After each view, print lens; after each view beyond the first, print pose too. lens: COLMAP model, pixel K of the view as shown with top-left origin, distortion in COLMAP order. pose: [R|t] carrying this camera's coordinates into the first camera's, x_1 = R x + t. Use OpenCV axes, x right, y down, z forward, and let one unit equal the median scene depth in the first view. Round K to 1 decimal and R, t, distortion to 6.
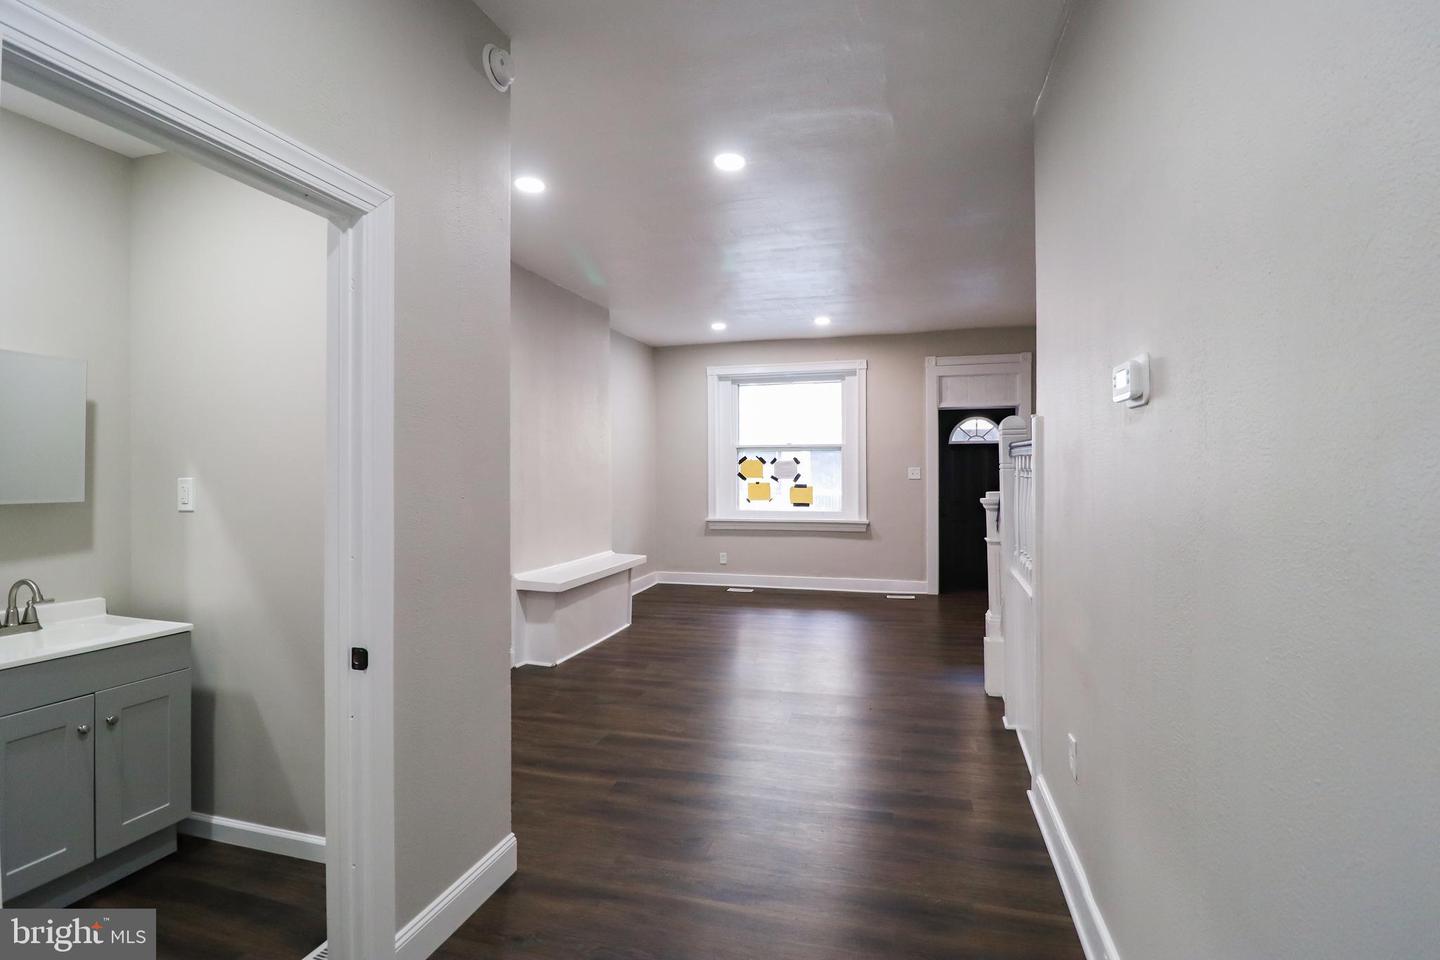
lens RADIAL K [[664.5, 0, 732.8], [0, 664.5, 473.4], [0, 0, 1]] dist [0.002848, -0.014380]
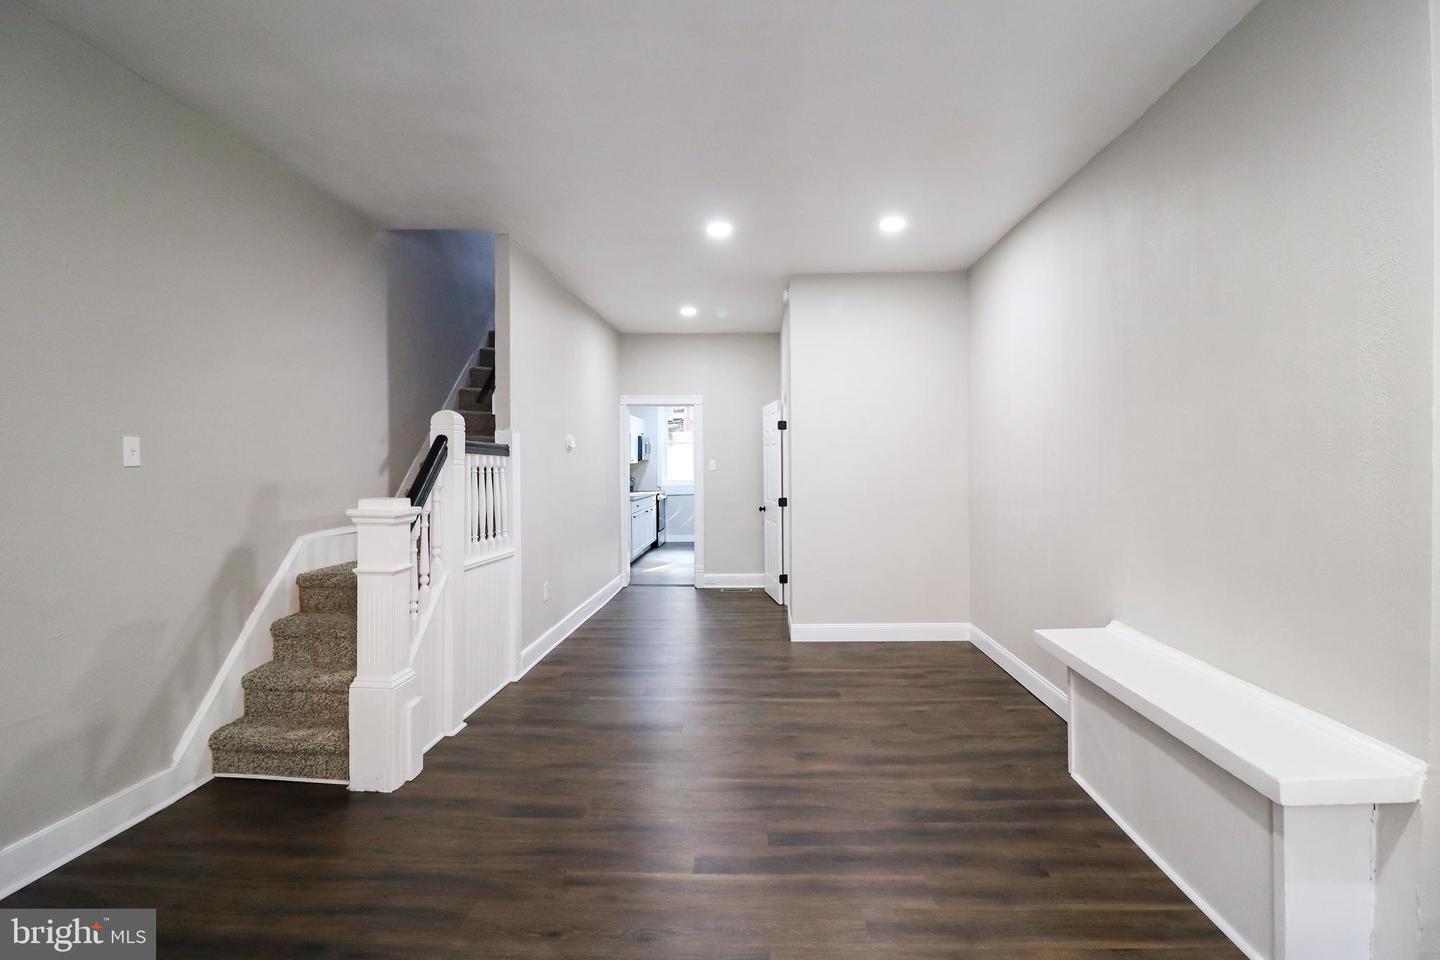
lens RADIAL K [[664.5, 0, 732.8], [0, 664.5, 473.4], [0, 0, 1]] dist [0.002848, -0.014380]
pose [[-0.975660, 0.009793, -0.219071, 0.114419], [0.007867, 0.999922, 0.009661, -0.001053], [0.219148, 0.007703, -0.975661, 0.999813]]
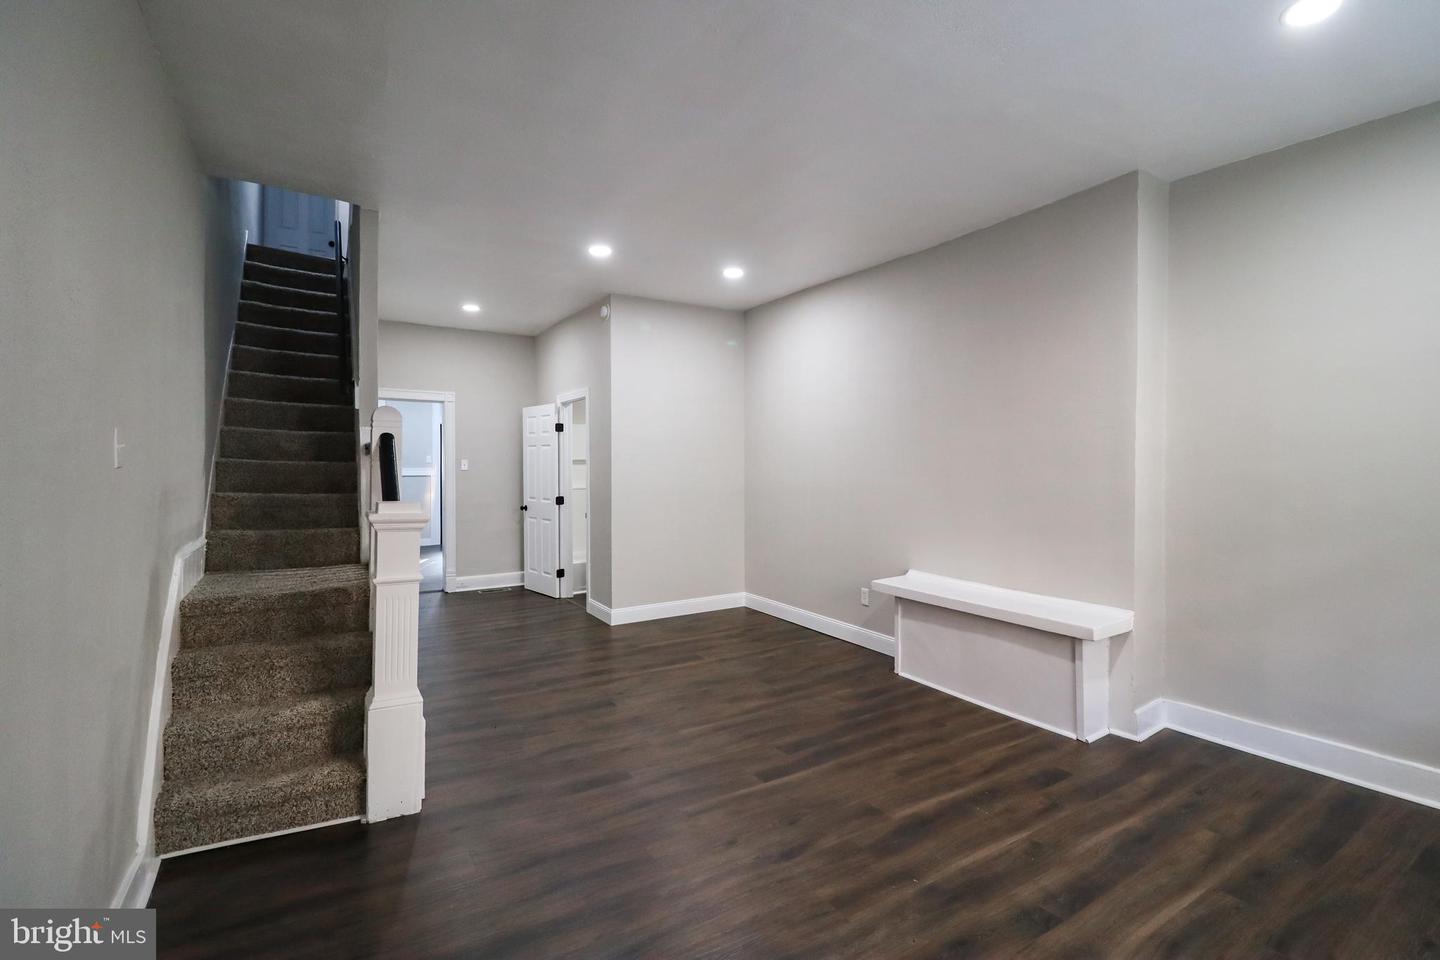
lens RADIAL K [[652.4, 0, 720.0], [0, 652.4, 480.0], [0, 0, 1]] dist [0.001426, -0.016414]
pose [[-0.692213, 0.018313, -0.721461, 0.366626], [0.001697, 0.999717, 0.023747, -0.004331], [0.721691, 0.015214, -0.692048, 0.945807]]
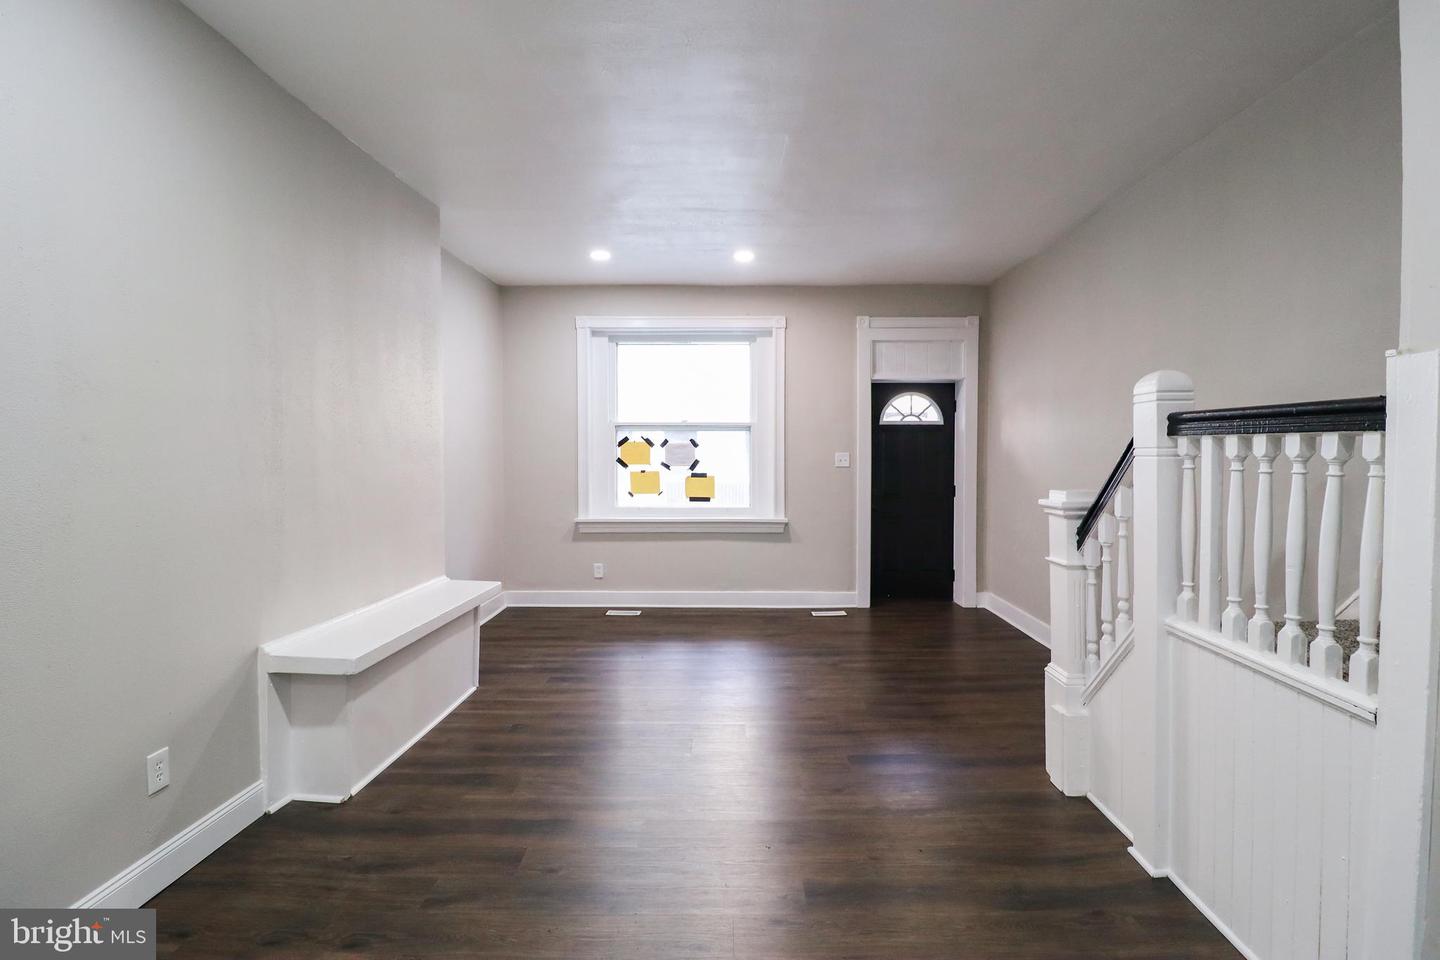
lens RADIAL K [[664.5, 0, 732.8], [0, 664.5, 473.4], [0, 0, 1]] dist [0.002848, -0.014380]
pose [[0.968613, -0.002315, 0.248564, -0.058049], [-0.003746, 0.999707, 0.023906, -0.002418], [-0.248546, -0.024086, 0.968320, 0.245180]]
